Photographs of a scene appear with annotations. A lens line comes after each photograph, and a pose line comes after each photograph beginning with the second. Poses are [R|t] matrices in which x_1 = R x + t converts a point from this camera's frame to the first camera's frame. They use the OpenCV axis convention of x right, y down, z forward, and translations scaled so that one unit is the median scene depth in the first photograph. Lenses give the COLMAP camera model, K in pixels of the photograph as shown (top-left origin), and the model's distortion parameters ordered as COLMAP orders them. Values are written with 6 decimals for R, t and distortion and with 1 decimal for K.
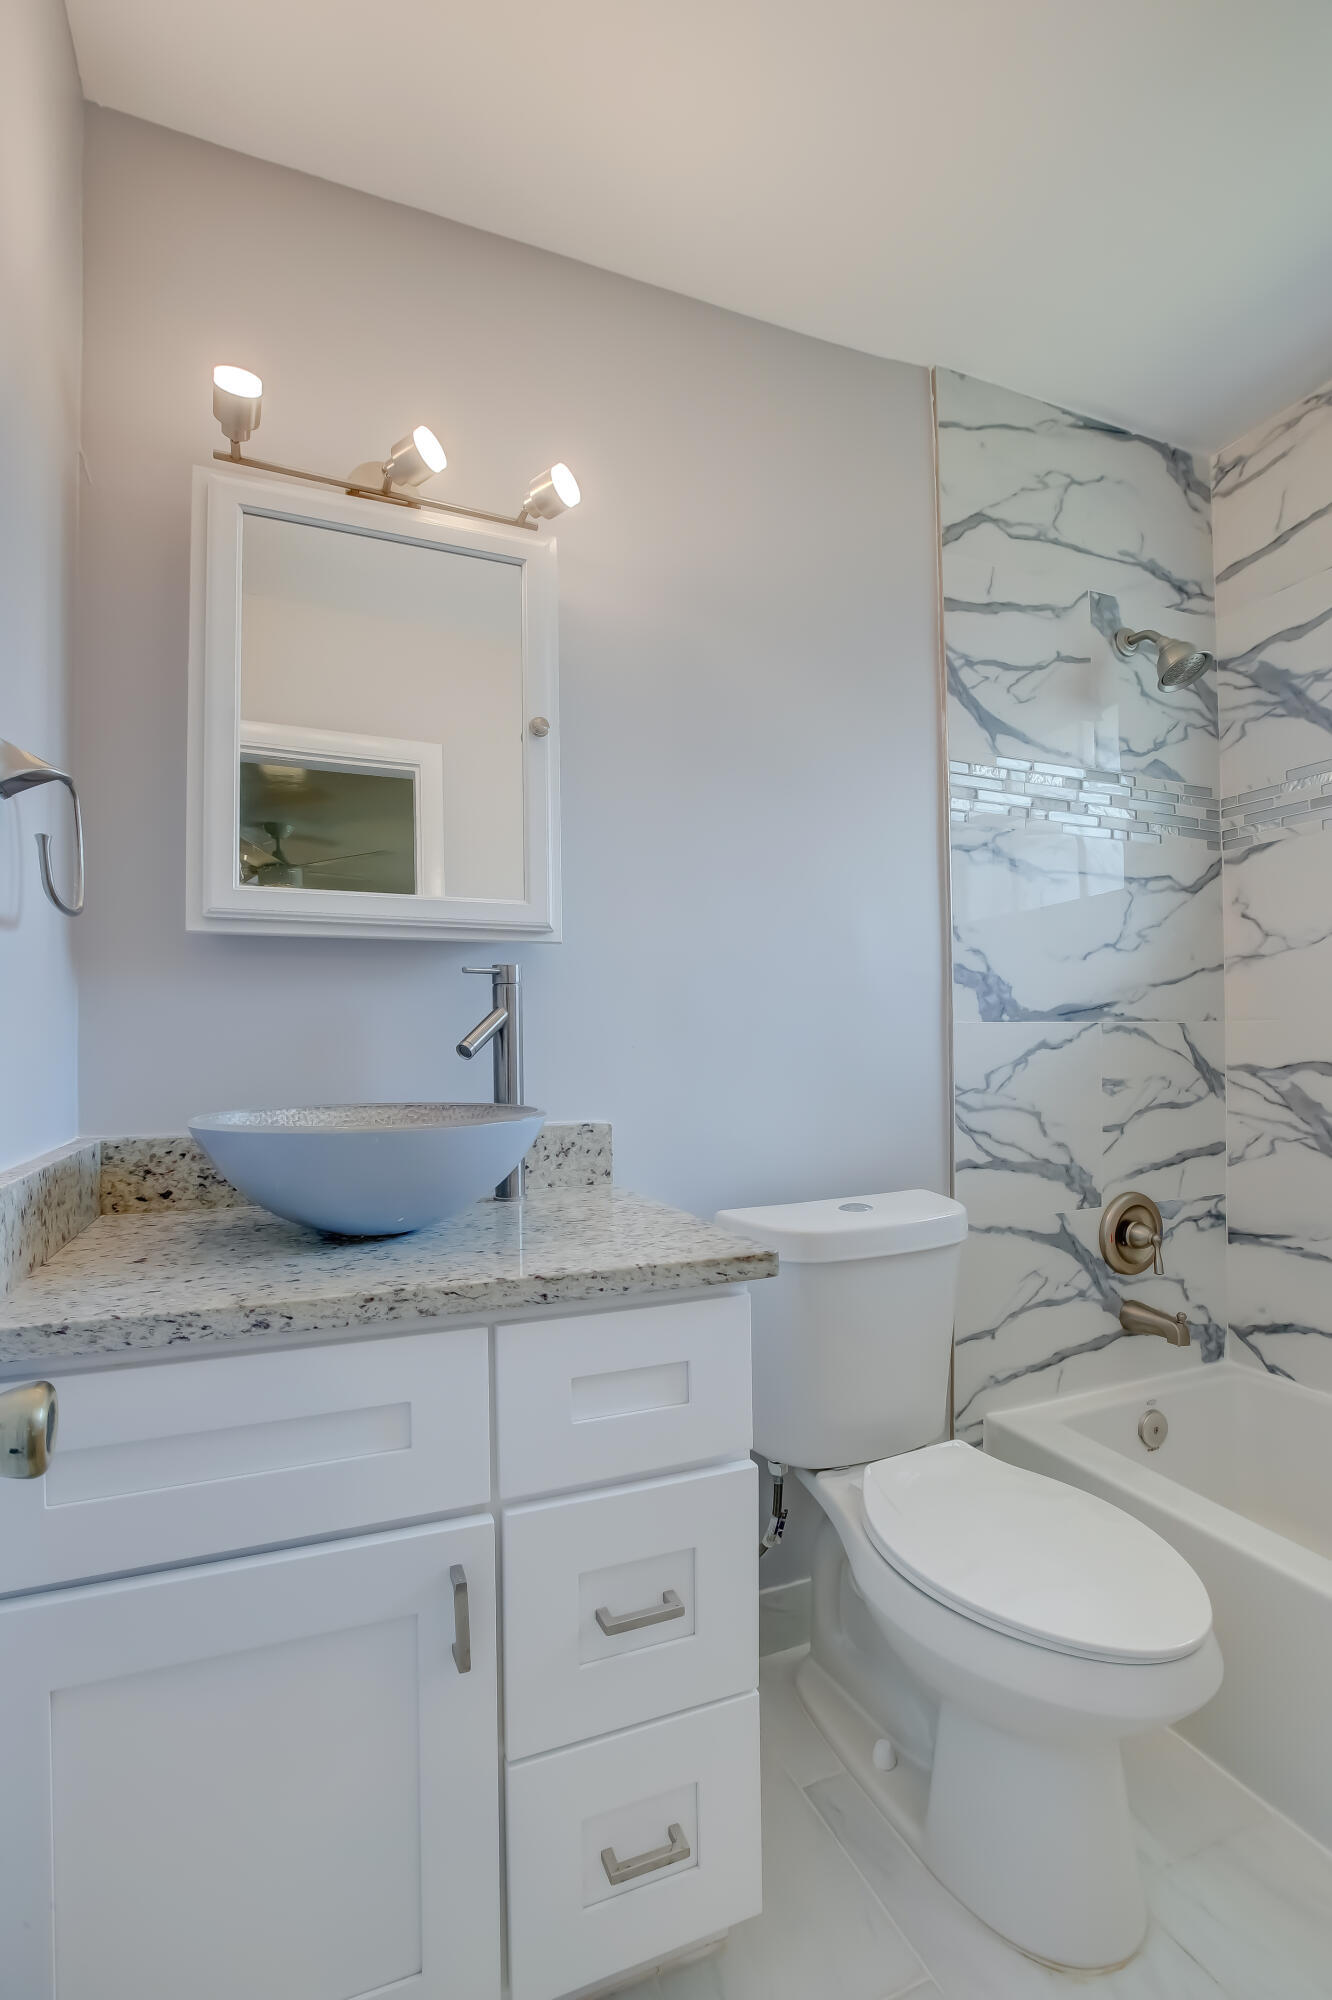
lens RADIAL K [[920.5, 0, 666.0], [0, 920.5, 1000.0], [0, 0, 1]] dist [-0.060703, 0.031532]
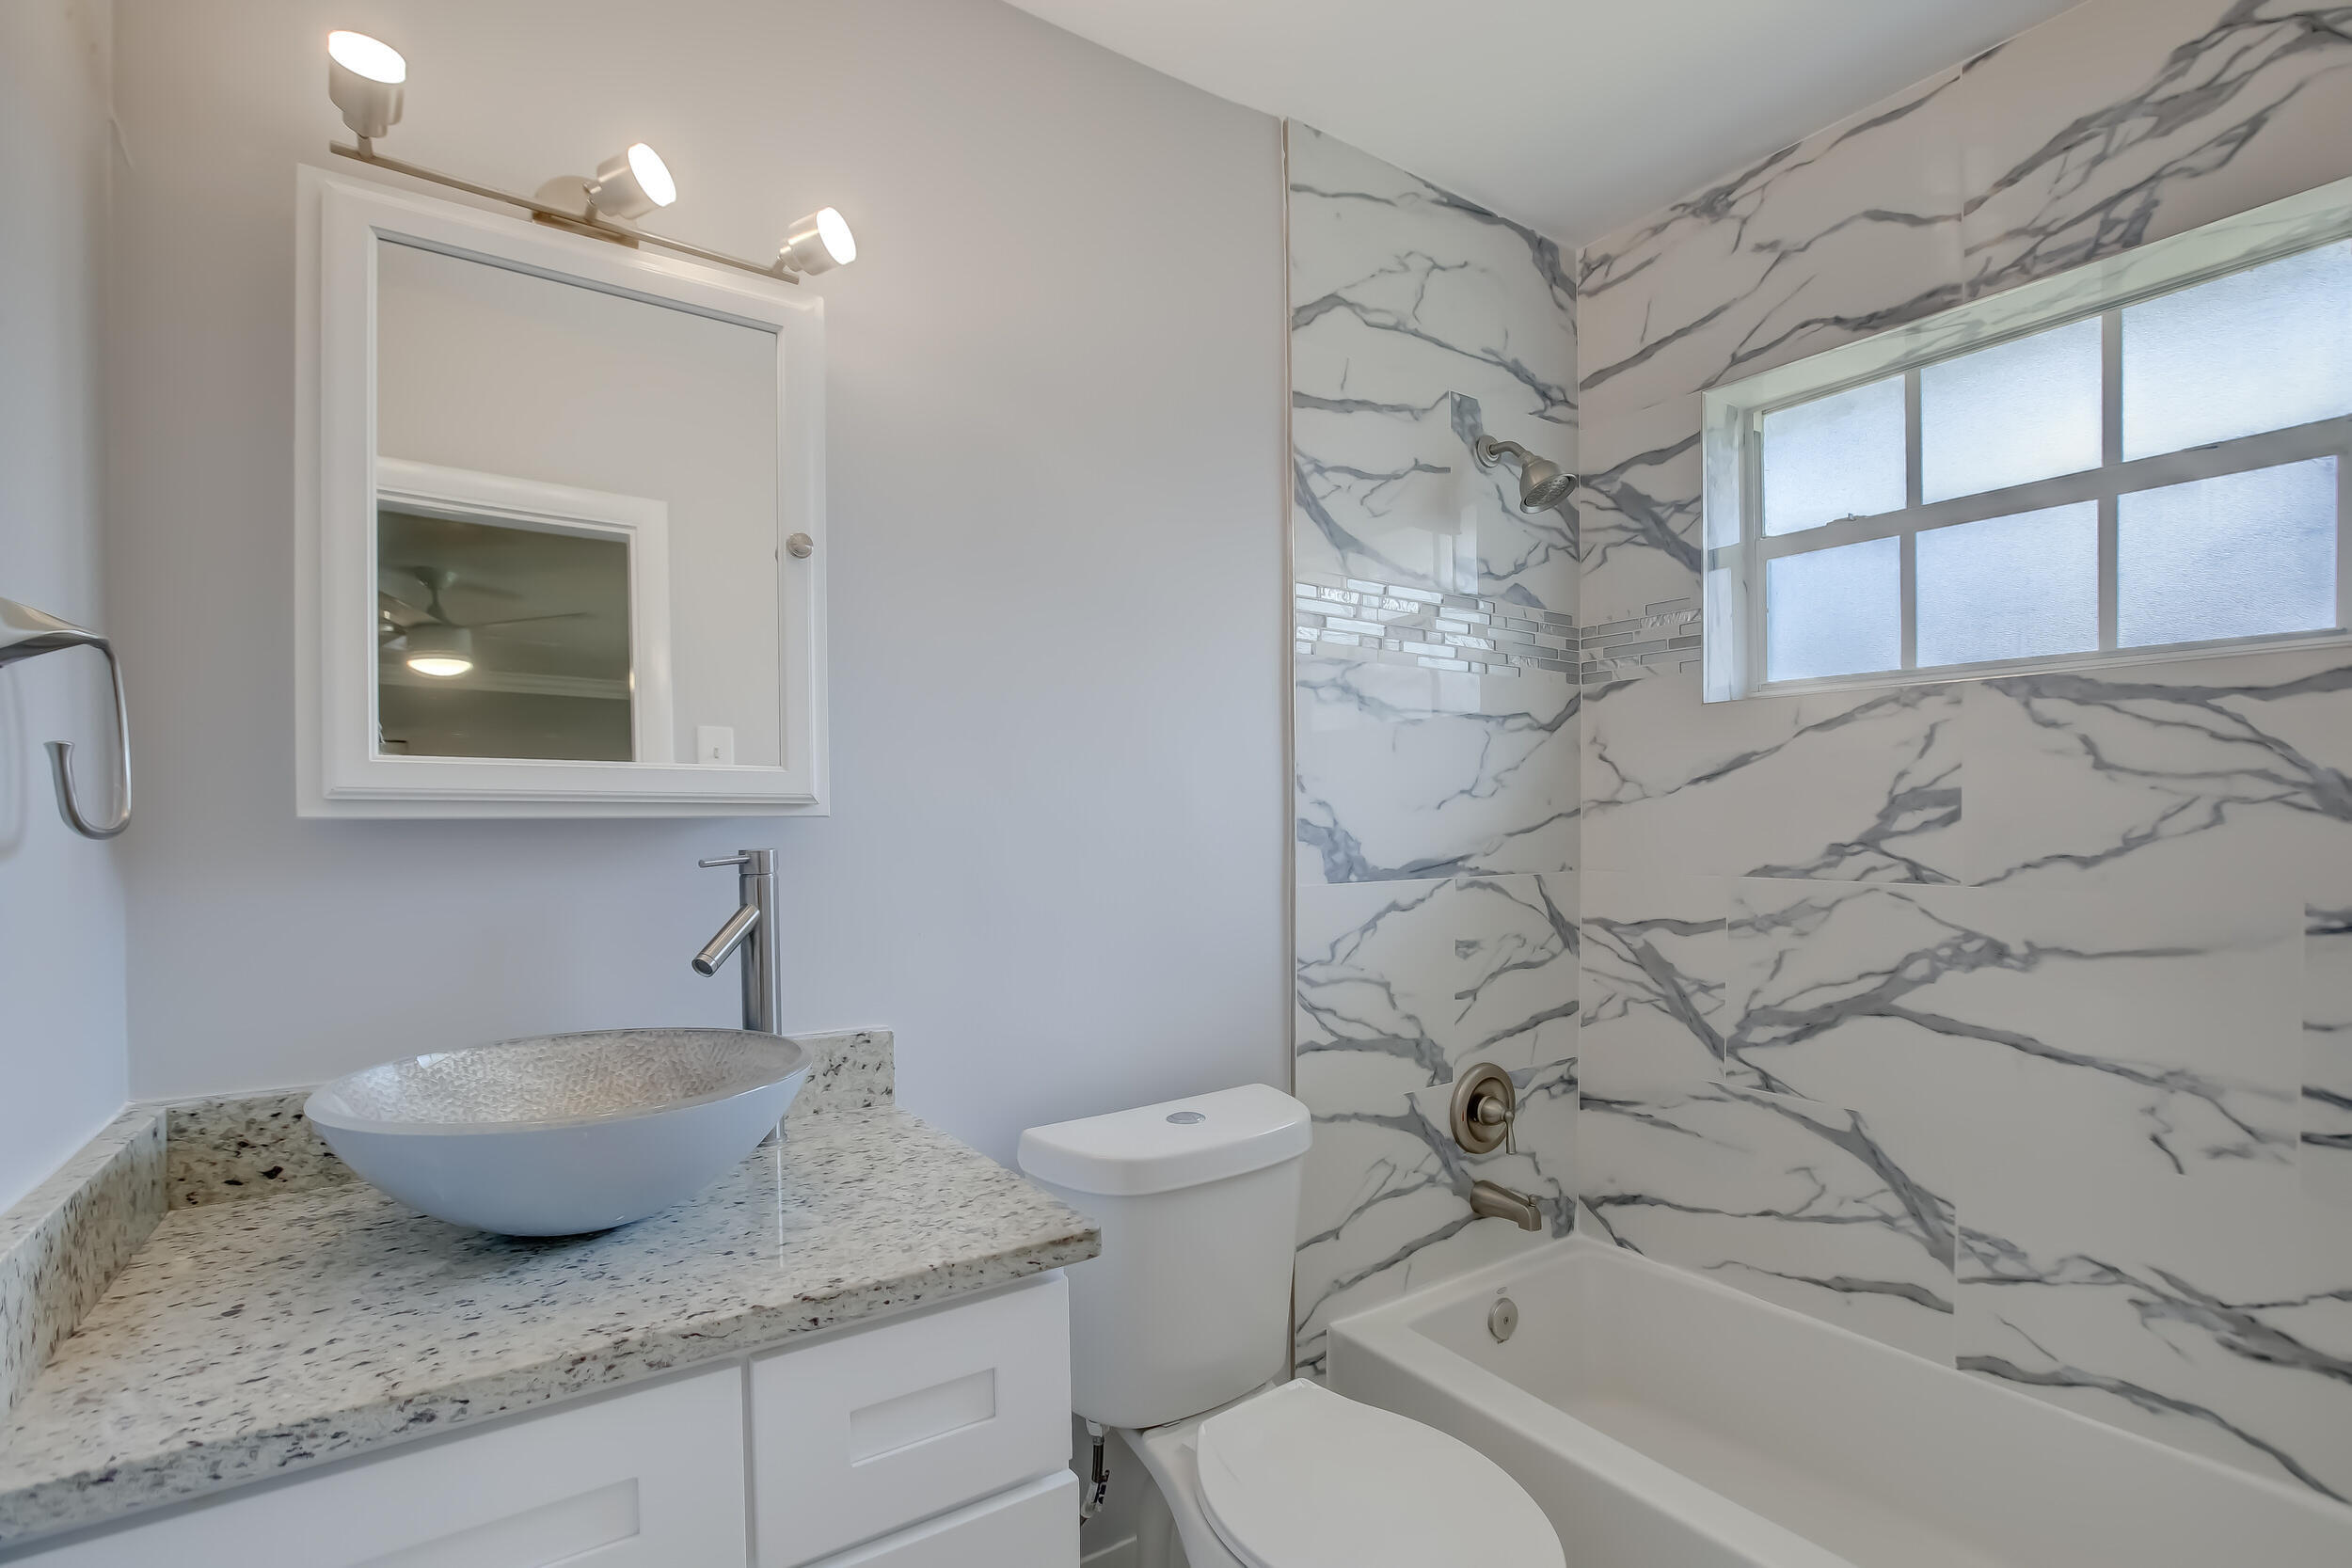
lens RADIAL K [[1084.7, 0, 1188.6], [0, 1084.7, 773.5], [0, 0, 1]] dist [-0.050900, 0.017104]
pose [[0.977130, 0.001760, 0.212634, -0.006610], [-0.006866, 0.999705, 0.023276, -0.106565], [-0.212531, -0.024204, 0.976855, 0.014081]]
